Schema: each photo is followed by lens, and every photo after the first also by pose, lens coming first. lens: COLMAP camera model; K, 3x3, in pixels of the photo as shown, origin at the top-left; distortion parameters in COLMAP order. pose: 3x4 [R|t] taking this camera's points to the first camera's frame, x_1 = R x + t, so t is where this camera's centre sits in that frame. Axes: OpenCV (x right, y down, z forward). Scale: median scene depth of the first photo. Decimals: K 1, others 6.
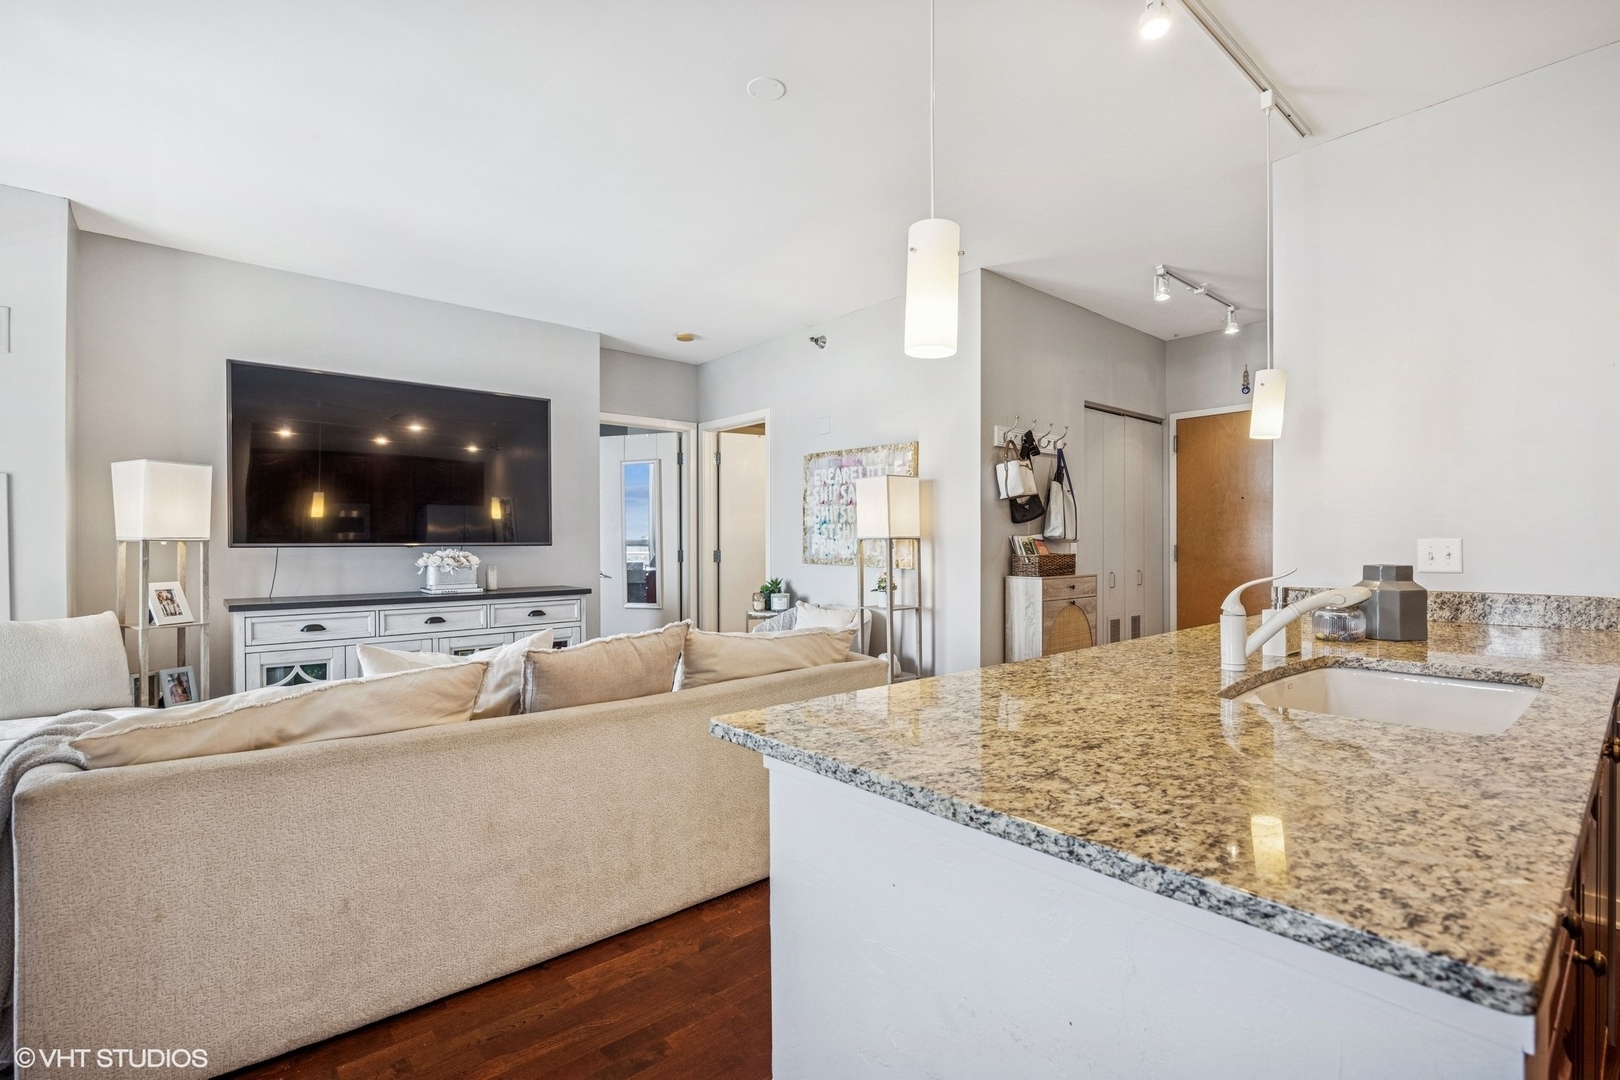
lens RADIAL K [[710.6, 0, 809.2], [0, 710.6, 545.8], [0, 0, 1]] dist [-0.010027, -0.000602]
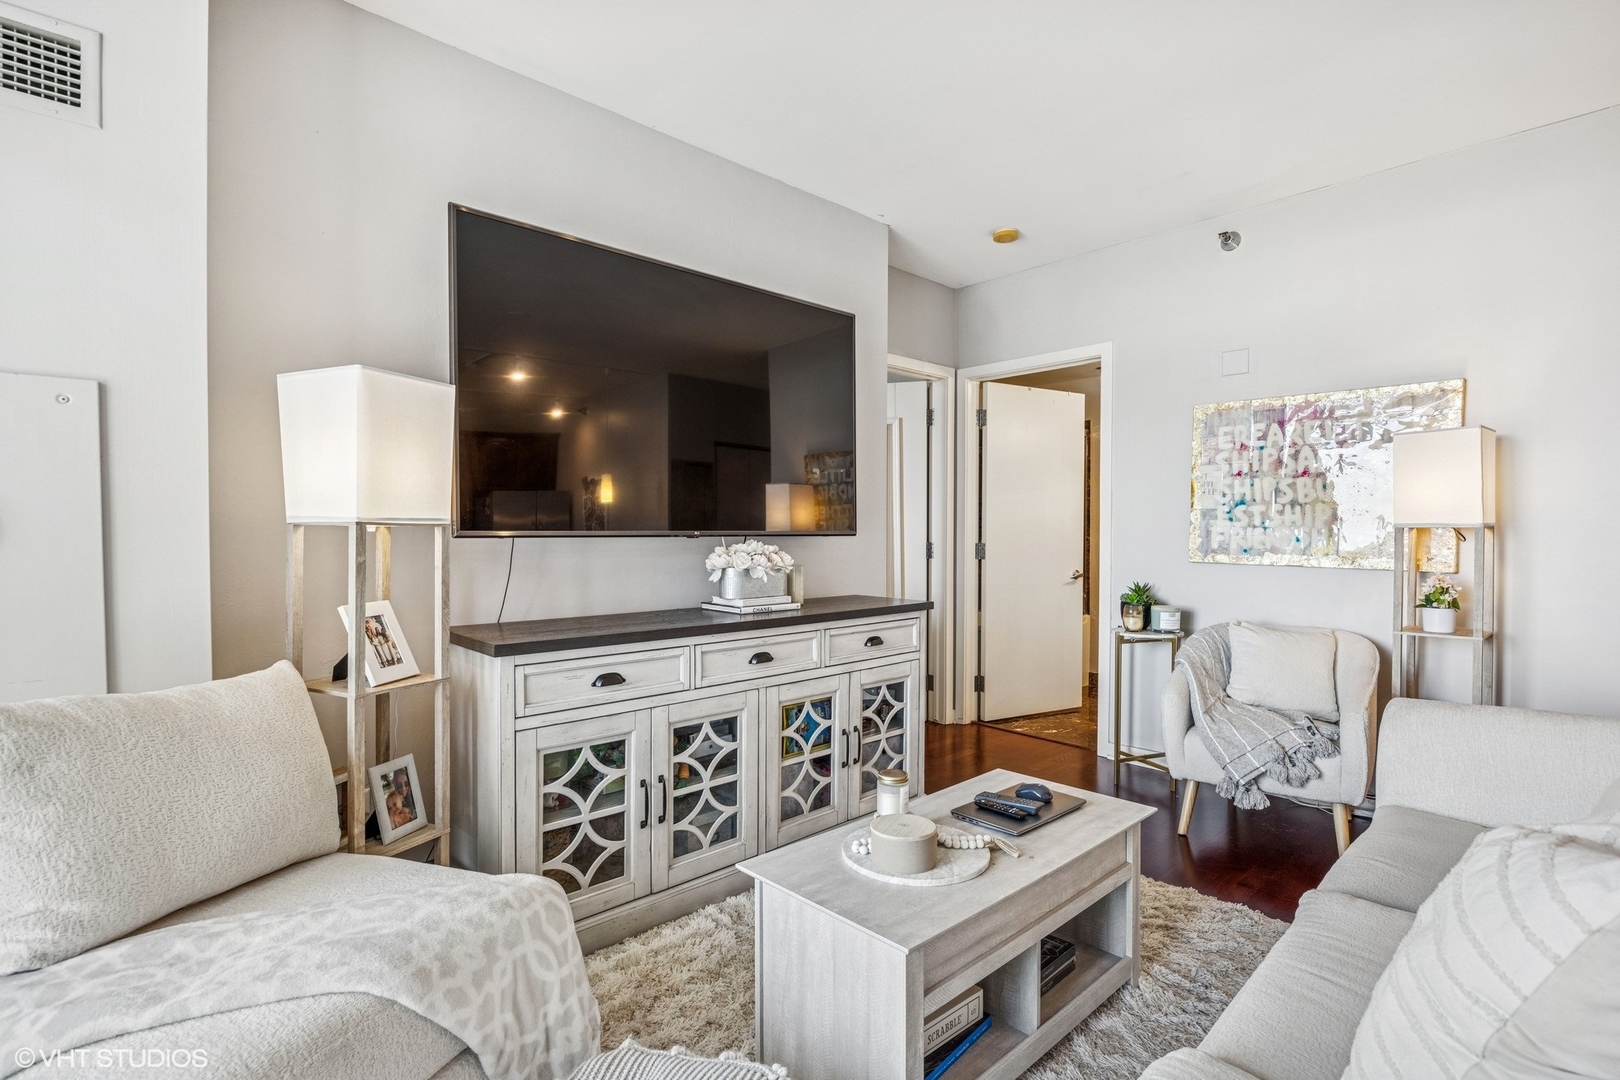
lens RADIAL K [[763.1, 0, 823.8], [0, 763.1, 544.0], [0, 0, 1]] dist [-0.011782, 0.001798]
pose [[0.998729, 0.000334, 0.050409, -0.489150], [-0.000682, 0.999976, 0.006879, 0.002742], [-0.050406, -0.006905, 0.998705, 0.331889]]
